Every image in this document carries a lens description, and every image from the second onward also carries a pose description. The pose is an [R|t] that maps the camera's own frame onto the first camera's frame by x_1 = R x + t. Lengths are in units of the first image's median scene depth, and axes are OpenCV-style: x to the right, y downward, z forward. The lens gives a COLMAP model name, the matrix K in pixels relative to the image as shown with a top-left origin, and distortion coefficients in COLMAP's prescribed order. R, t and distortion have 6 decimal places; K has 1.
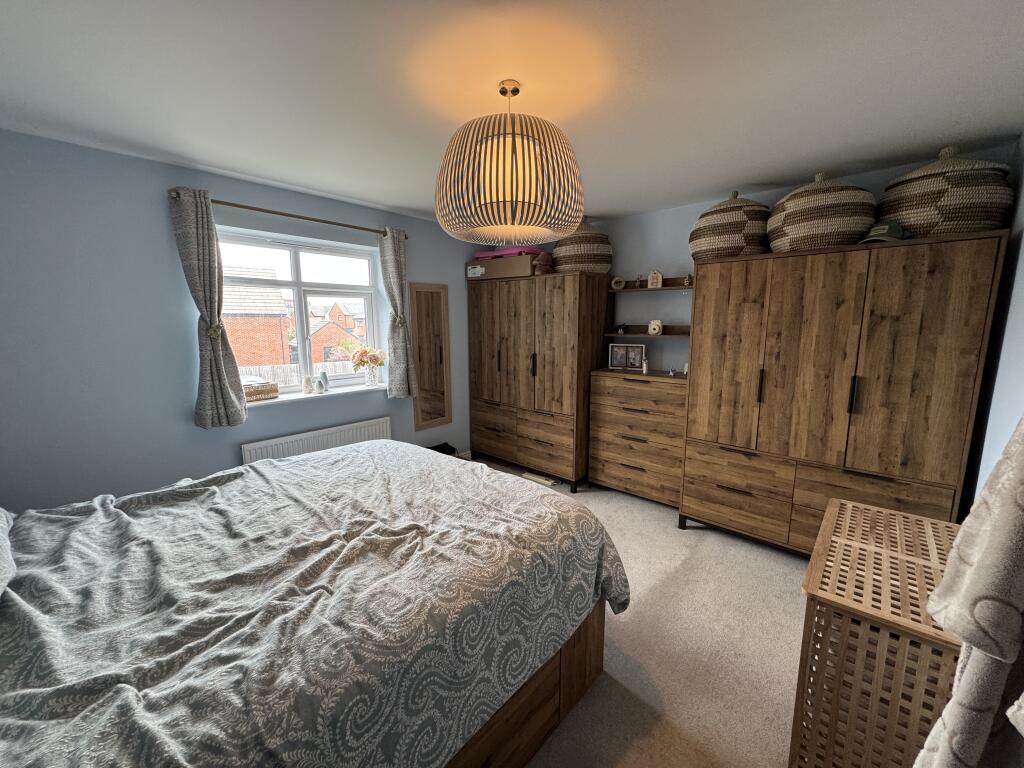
lens RADIAL K [[409.4, 0, 512.6], [0, 409.4, 384.0], [0, 0, 1]] dist [-0.002620, 0.000899]
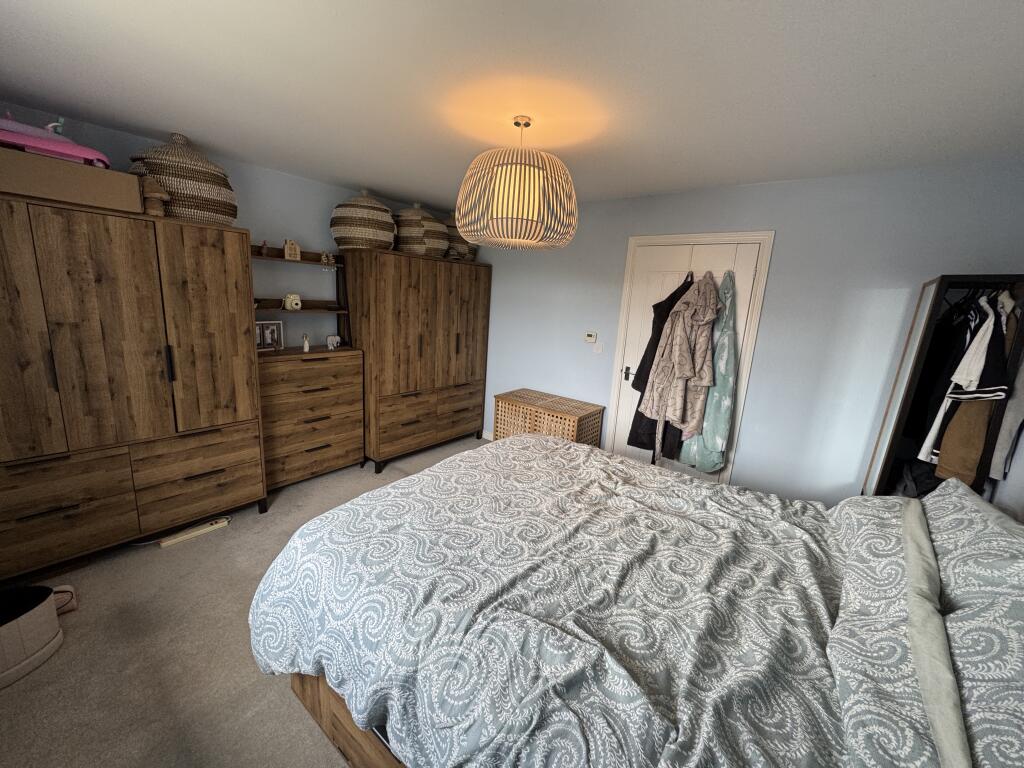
lens RADIAL K [[409.4, 0, 511.2], [0, 409.4, 384.3], [0, 0, 1]] dist [-0.002620, 0.000899]
pose [[-0.065617, -0.214556, 0.974505, -0.823909], [0.092505, 0.971096, 0.220034, -0.146427], [-0.993548, 0.104585, -0.043873, 0.714094]]
